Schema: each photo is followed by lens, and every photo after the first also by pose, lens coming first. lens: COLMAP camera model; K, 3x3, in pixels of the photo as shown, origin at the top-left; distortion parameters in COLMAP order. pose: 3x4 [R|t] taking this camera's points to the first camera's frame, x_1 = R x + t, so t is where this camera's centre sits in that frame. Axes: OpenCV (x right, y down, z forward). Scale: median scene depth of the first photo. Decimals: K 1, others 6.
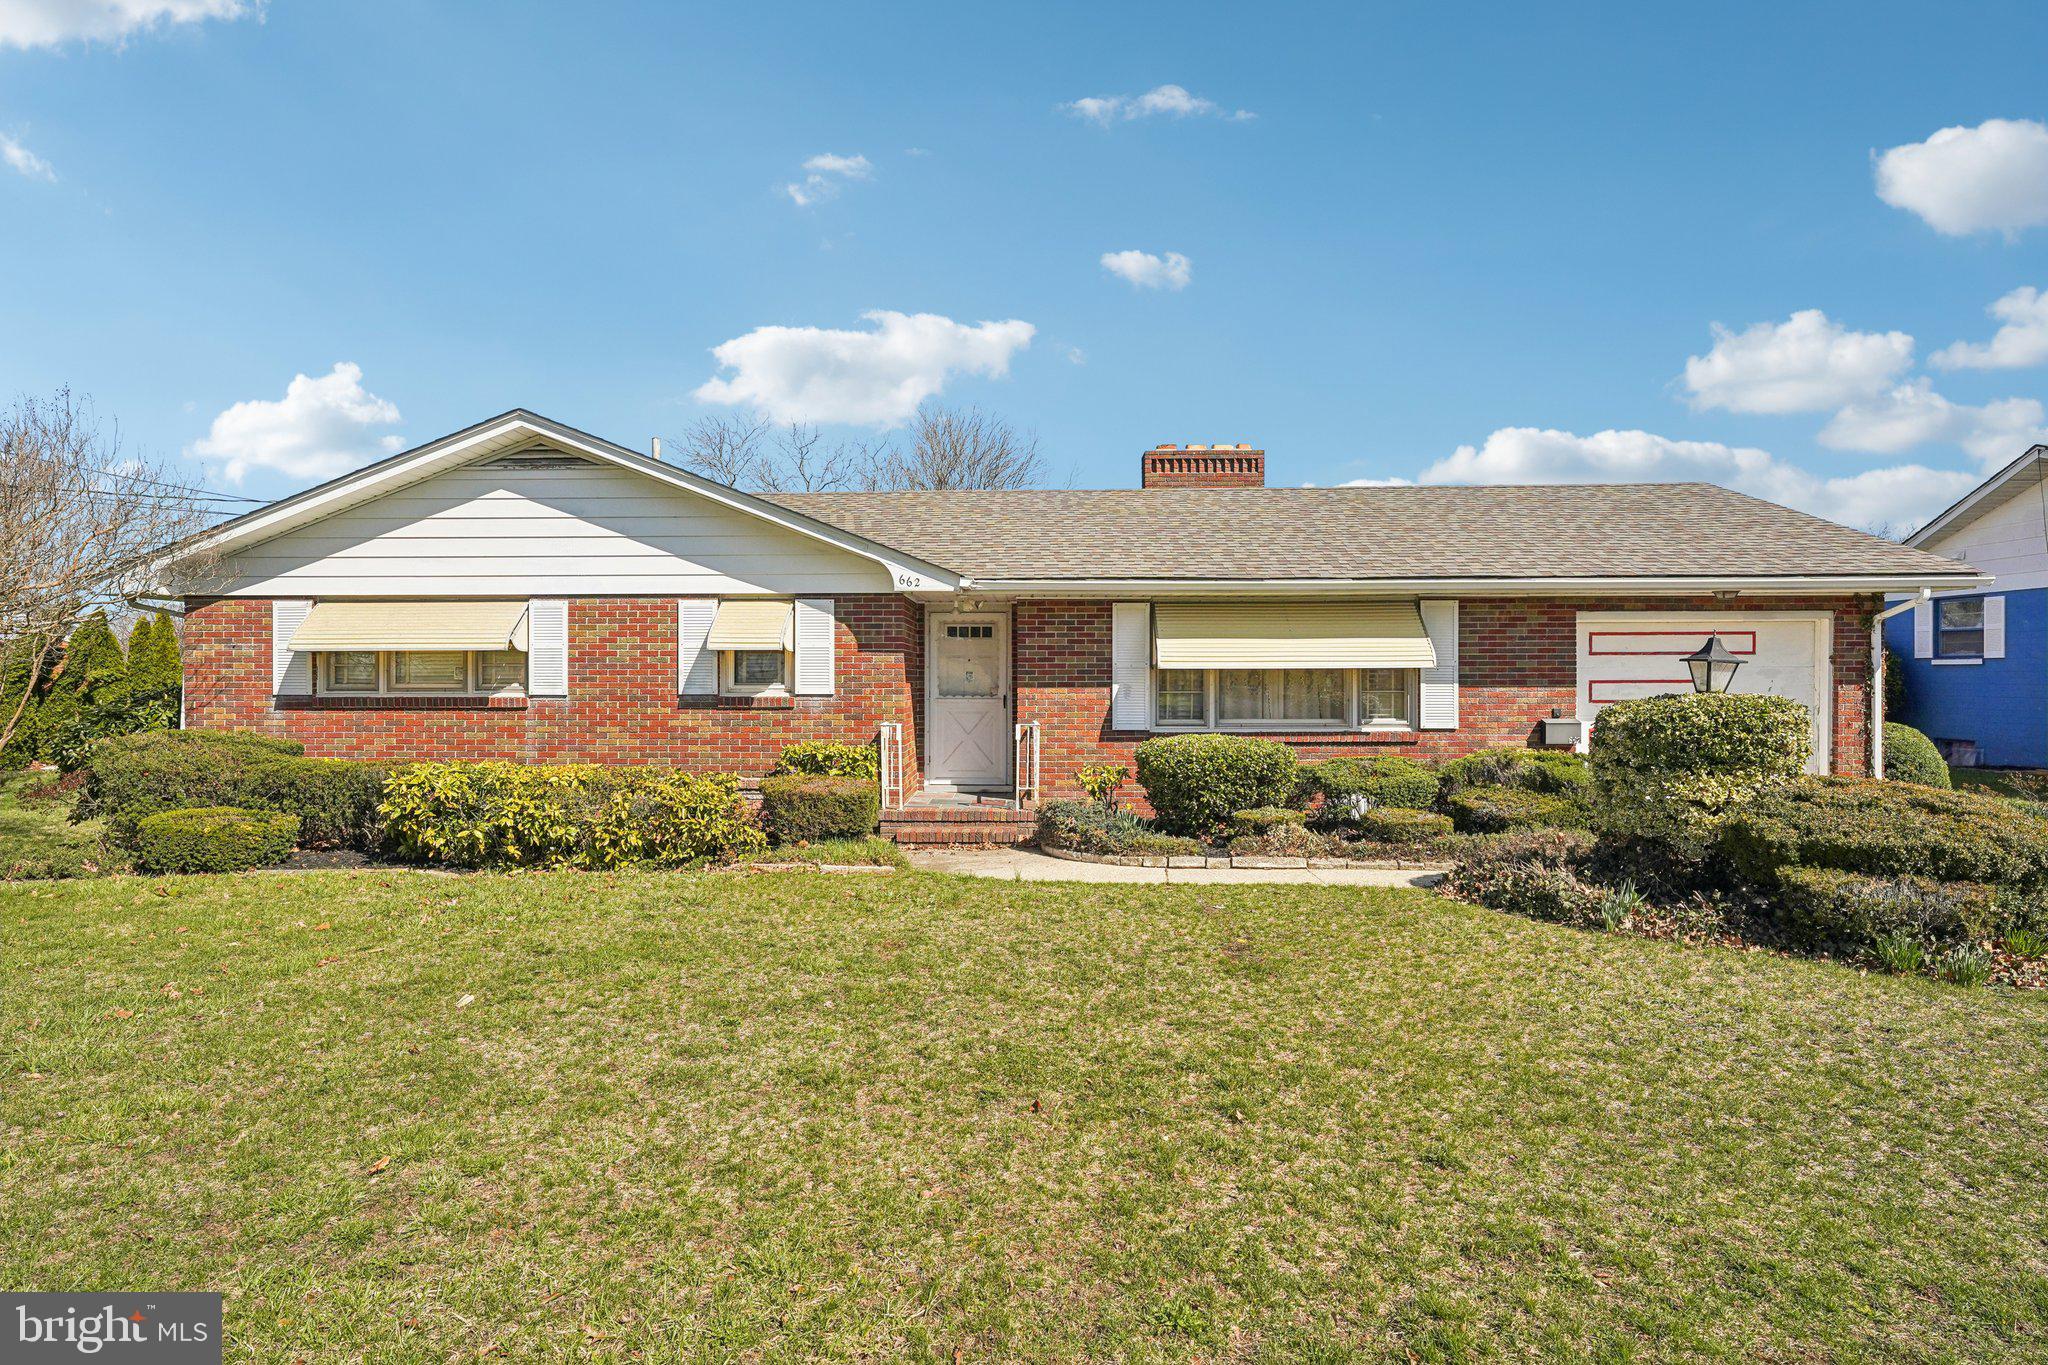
lens RADIAL K [[1100.8, 0, 1004.4], [0, 1100.8, 675.4], [0, 0, 1]] dist [-0.001146, 0.000340]
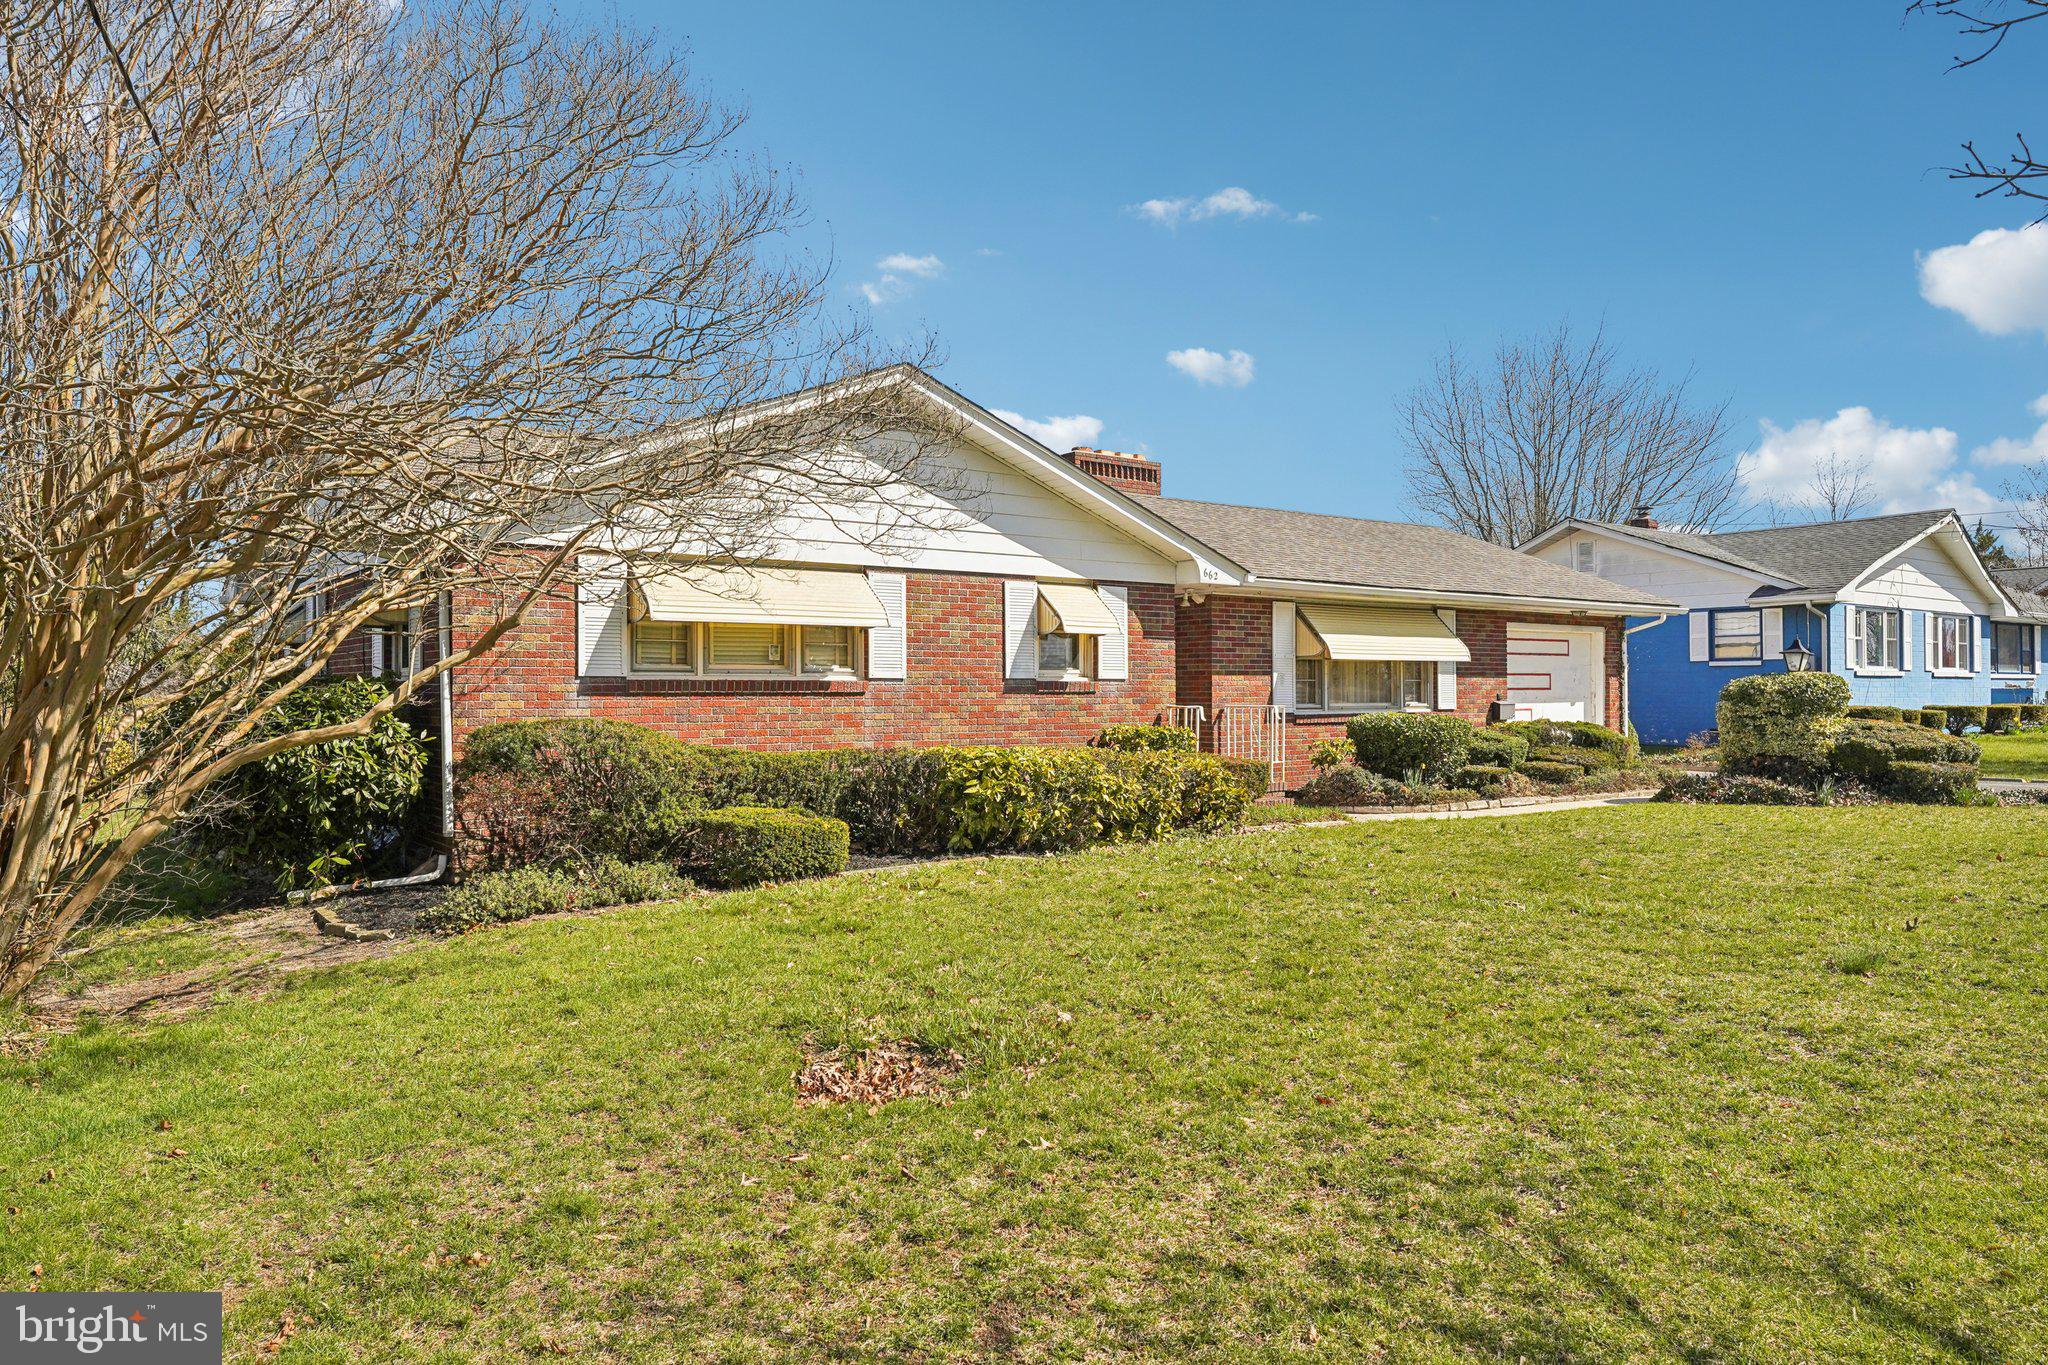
lens RADIAL K [[1381.3, 0, 1023.5], [0, 1381.3, 685.9], [0, 0, 1]] dist [-0.001504, -0.001980]
pose [[0.778927, 0.002822, 0.627109, -1.028226], [0.001031, 0.999983, -0.005781, 0.030470], [-0.627114, 0.005149, 0.778910, 0.050187]]
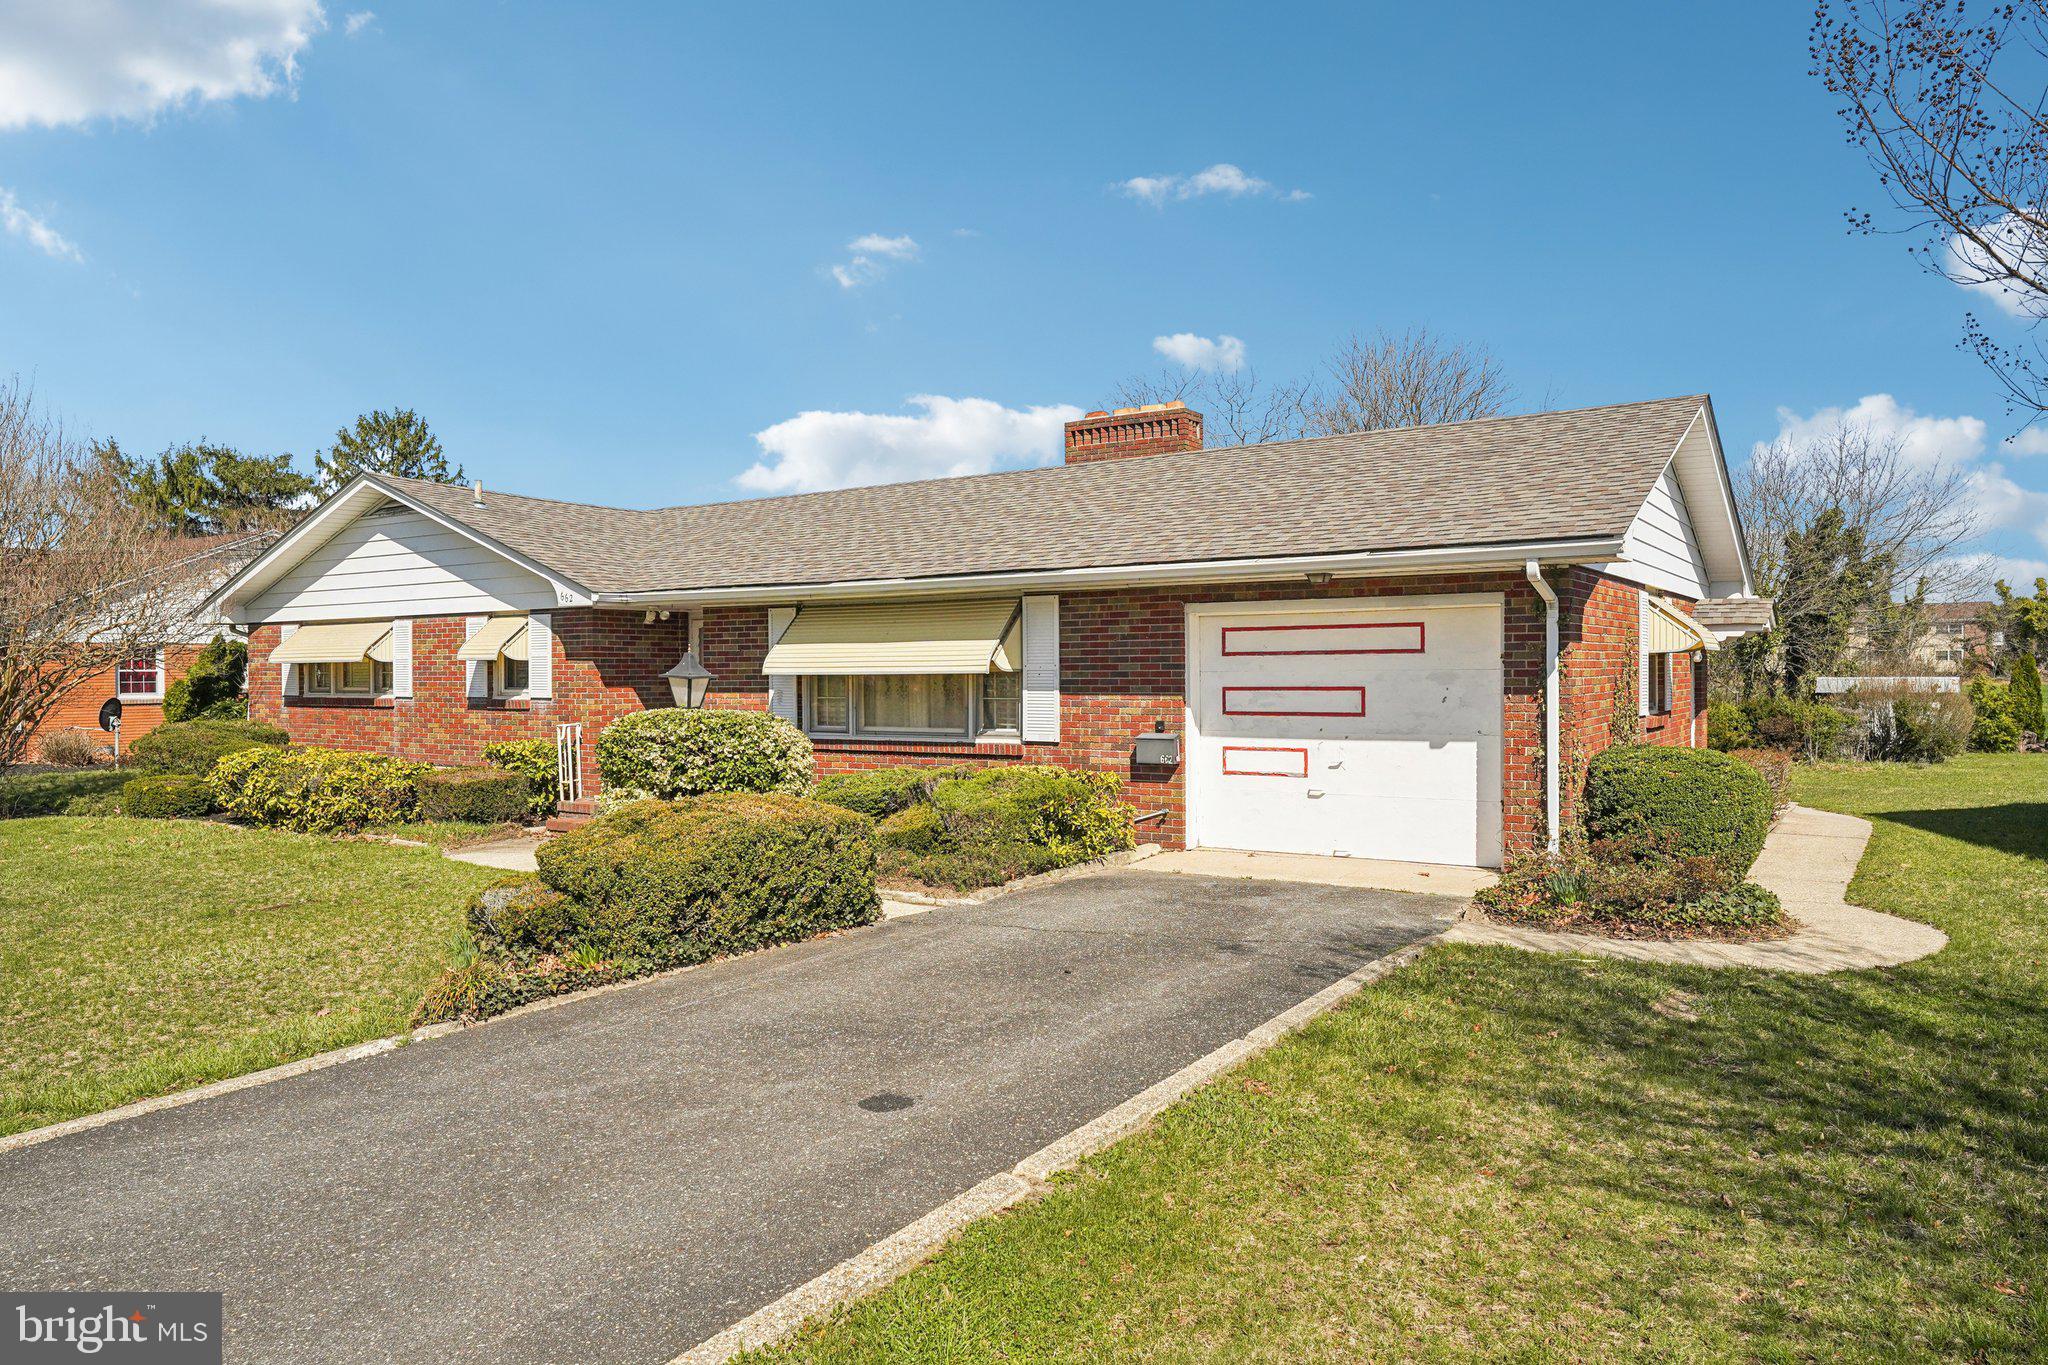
lens RADIAL K [[1381.3, 0, 983.8], [0, 1381.3, 685.9], [0, 0, 1]] dist [-0.001504, -0.001980]
pose [[0.838087, 0.002243, -0.545532, 0.977898], [0.005606, 0.999903, 0.012725, -0.010599], [0.545508, -0.013723, 0.837993, 0.051827]]
